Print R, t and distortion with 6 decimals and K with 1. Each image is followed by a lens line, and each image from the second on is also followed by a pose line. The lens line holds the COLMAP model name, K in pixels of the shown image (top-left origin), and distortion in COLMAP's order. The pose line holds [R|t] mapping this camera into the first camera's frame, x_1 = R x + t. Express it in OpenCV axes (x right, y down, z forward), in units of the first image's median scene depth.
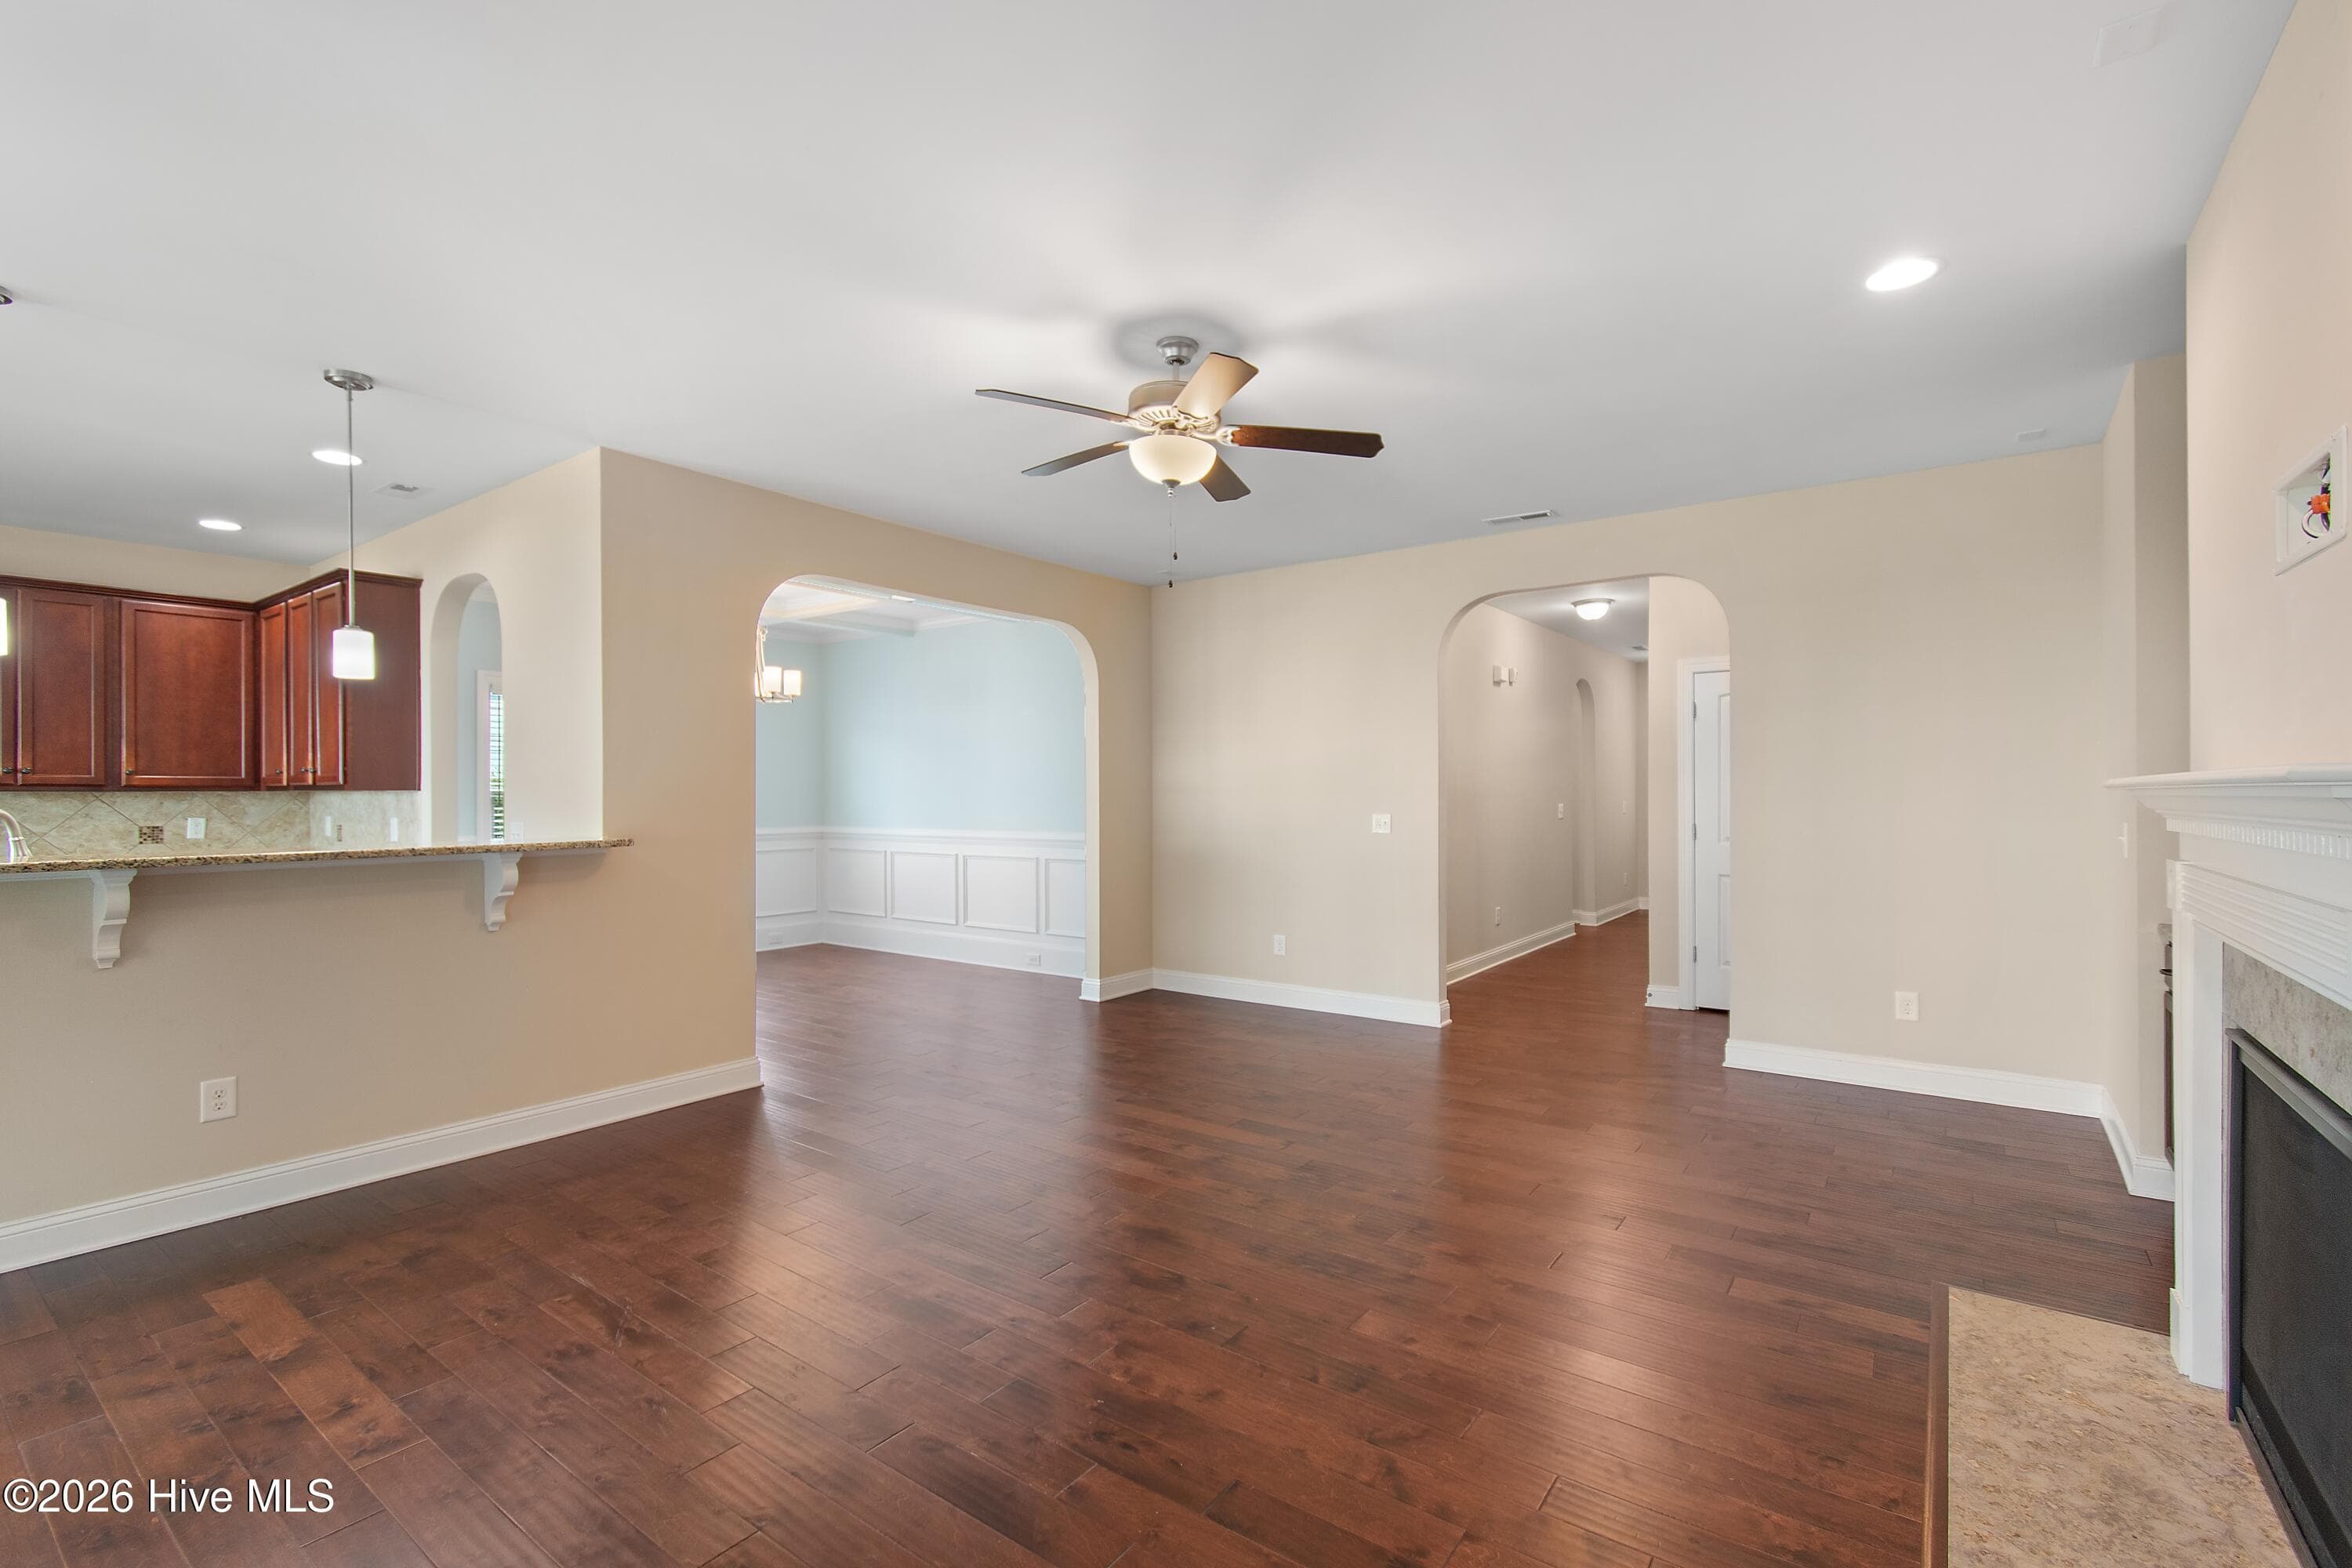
lens RADIAL K [[1049.5, 0, 1184.7], [0, 1049.5, 800.1], [0, 0, 1]] dist [0.001966, 0.000390]
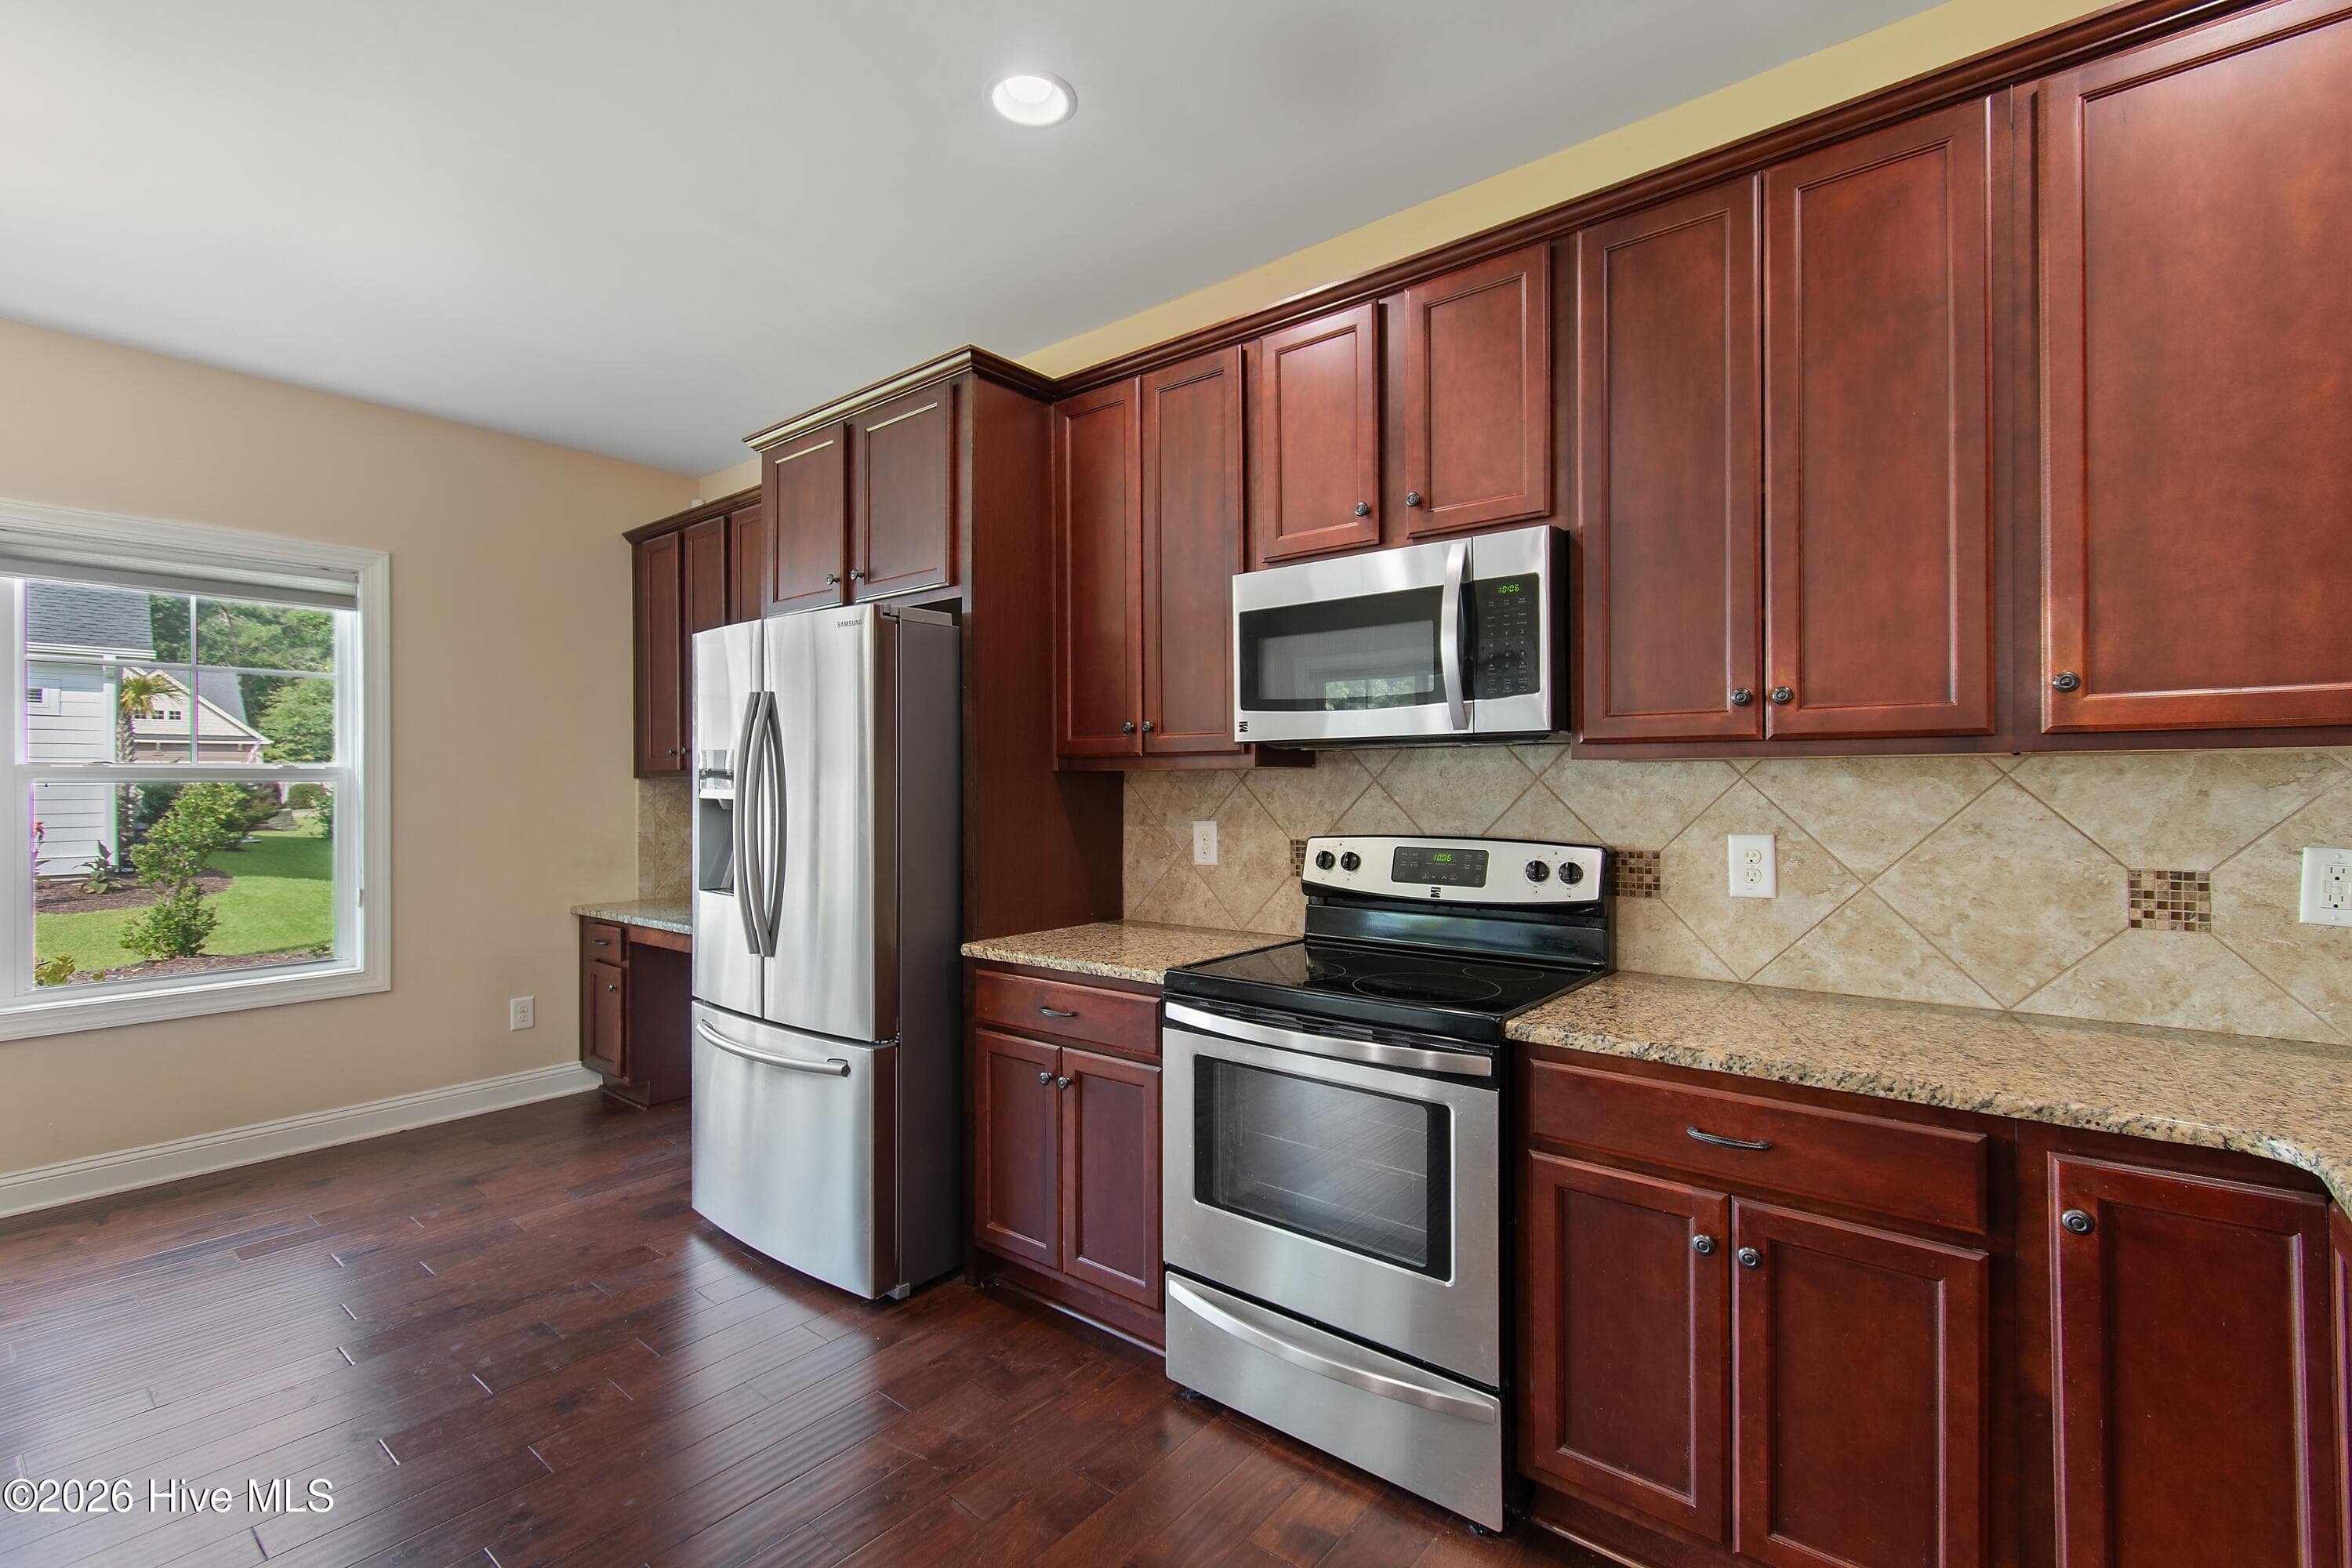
lens RADIAL K [[1045.0, 0, 1177.3], [0, 1045.0, 777.6], [0, 0, 1]] dist [0.002370, -0.000757]
pose [[-0.051827, -0.003928, -0.998648, -0.709040], [-0.001374, 0.999992, -0.003862, 0.000366], [0.998655, 0.001172, -0.051832, 0.774456]]
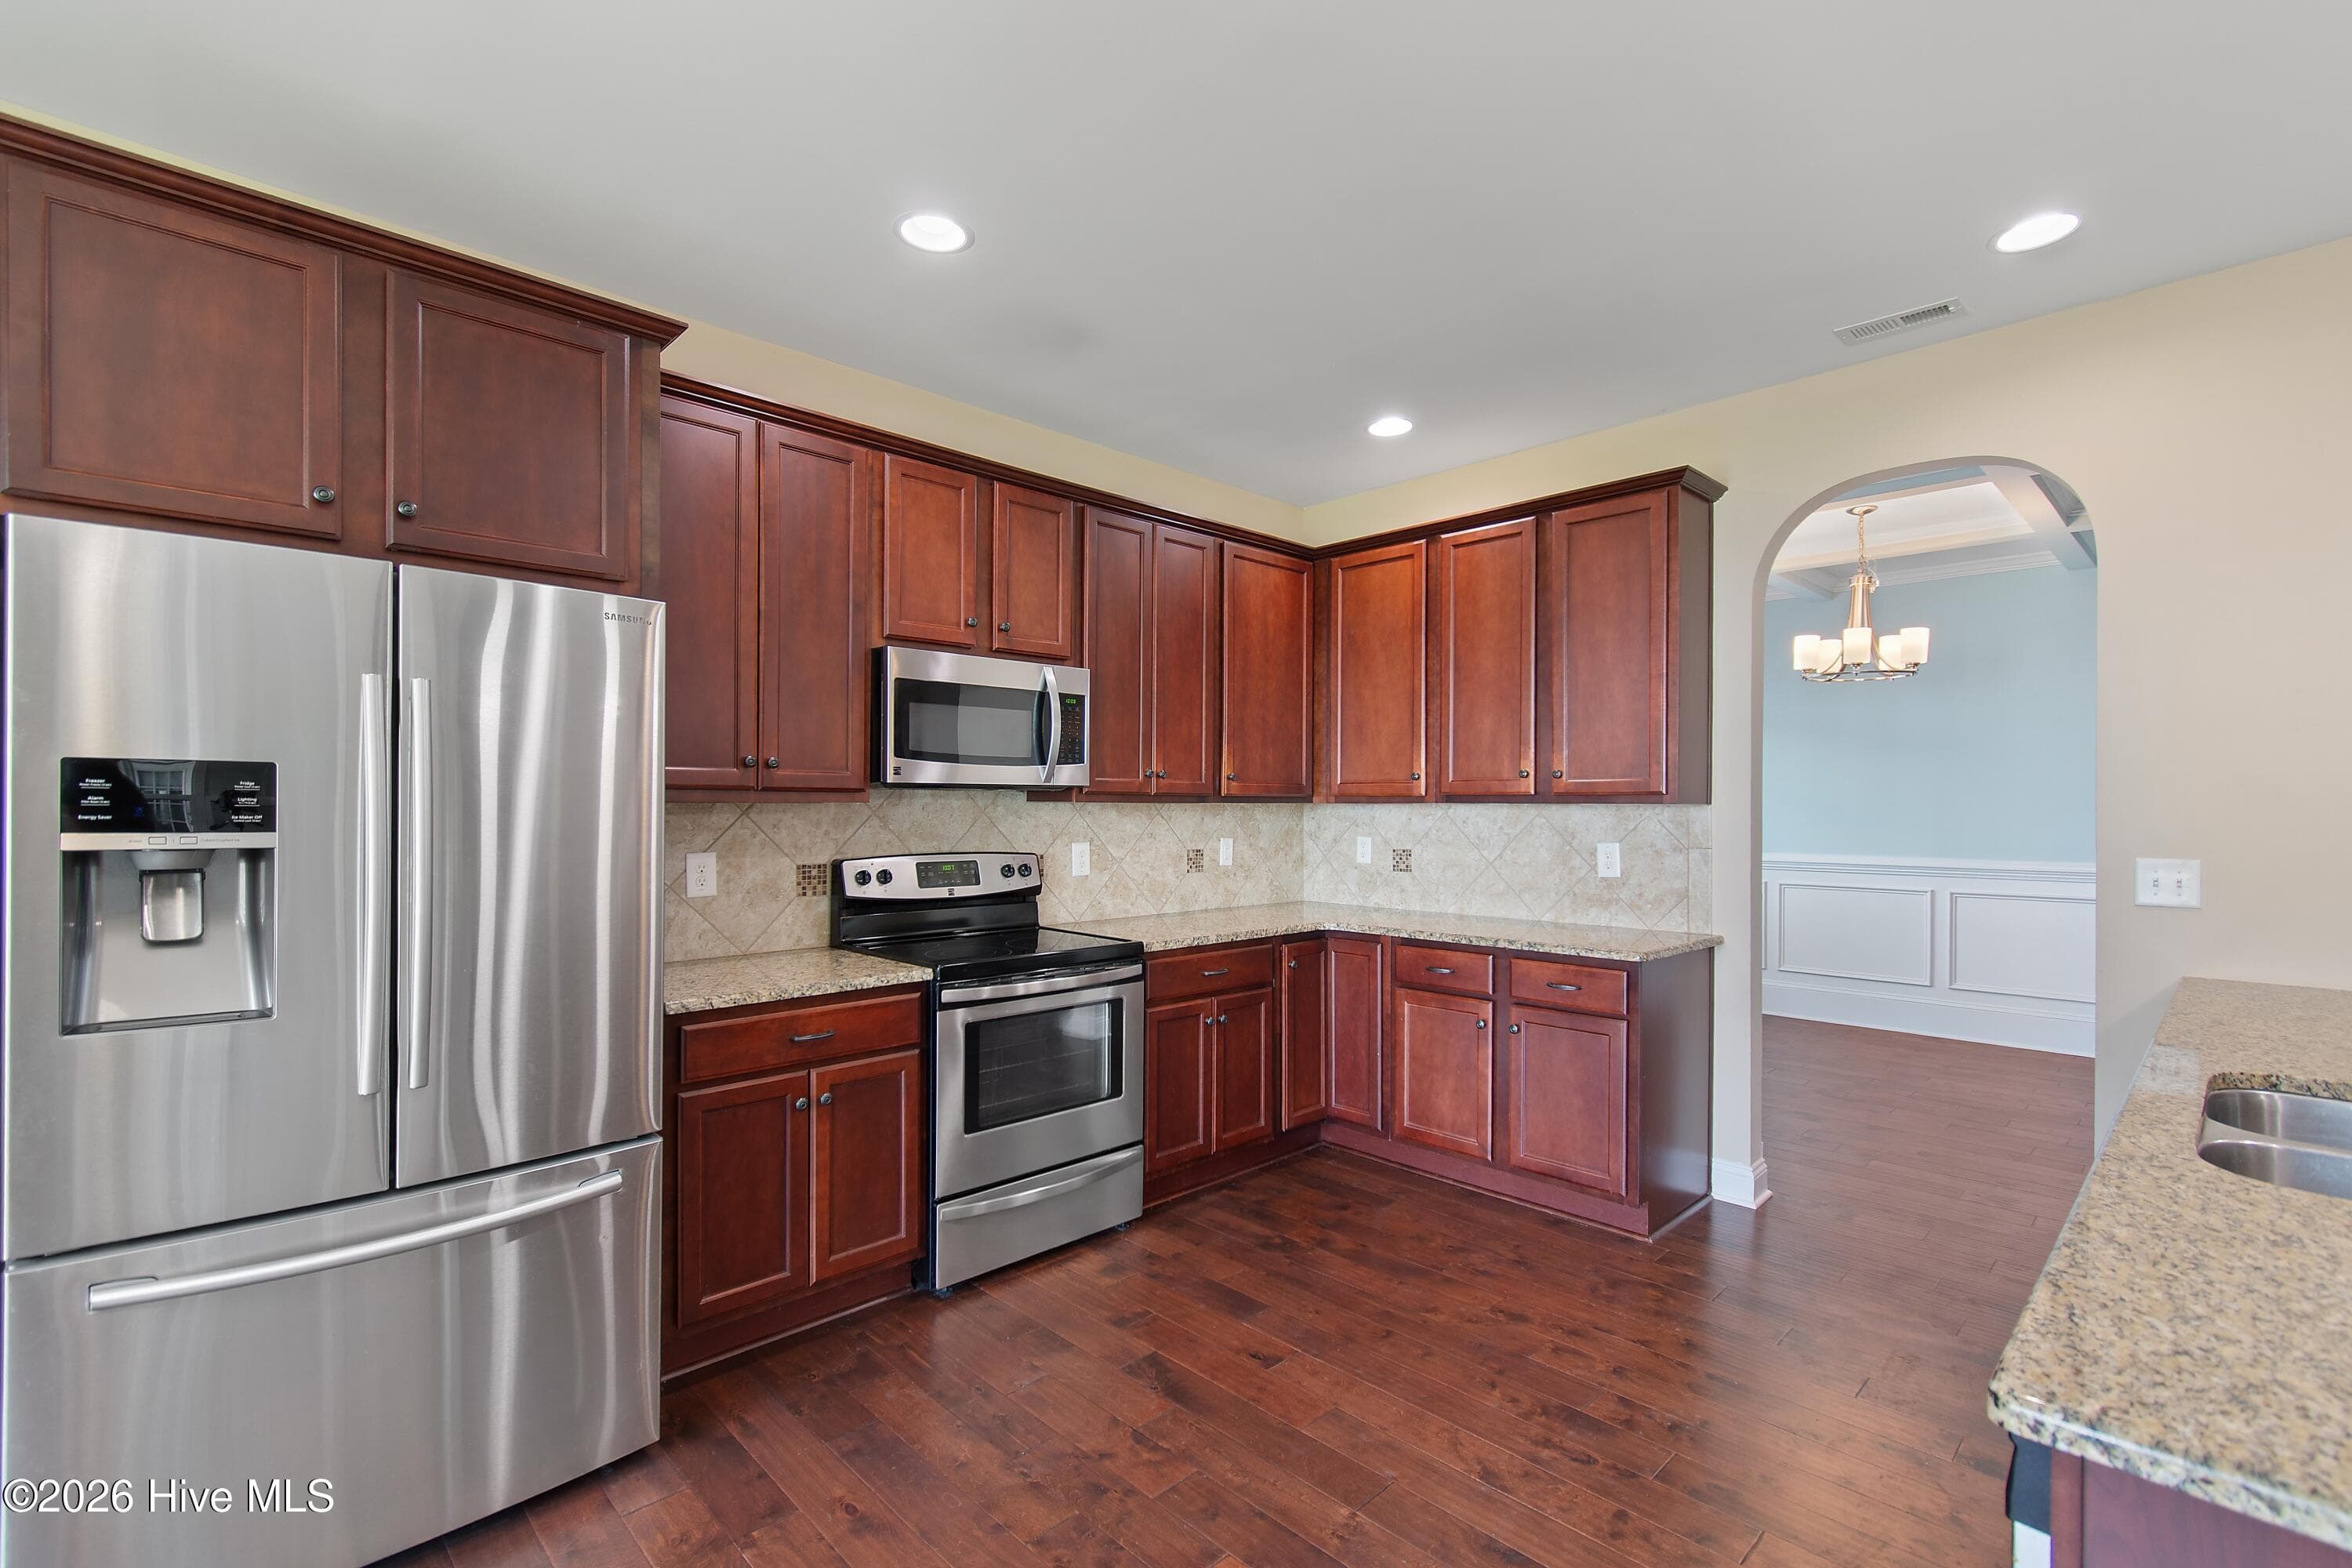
lens RADIAL K [[1049.5, 0, 1184.7], [0, 1049.5, 800.1], [0, 0, 1]] dist [0.001966, 0.000390]
pose [[0.985580, 0.005277, -0.169129, -0.906061], [-0.006858, 0.999938, -0.008767, -0.003703], [0.169072, 0.009800, 0.985555, 0.274010]]
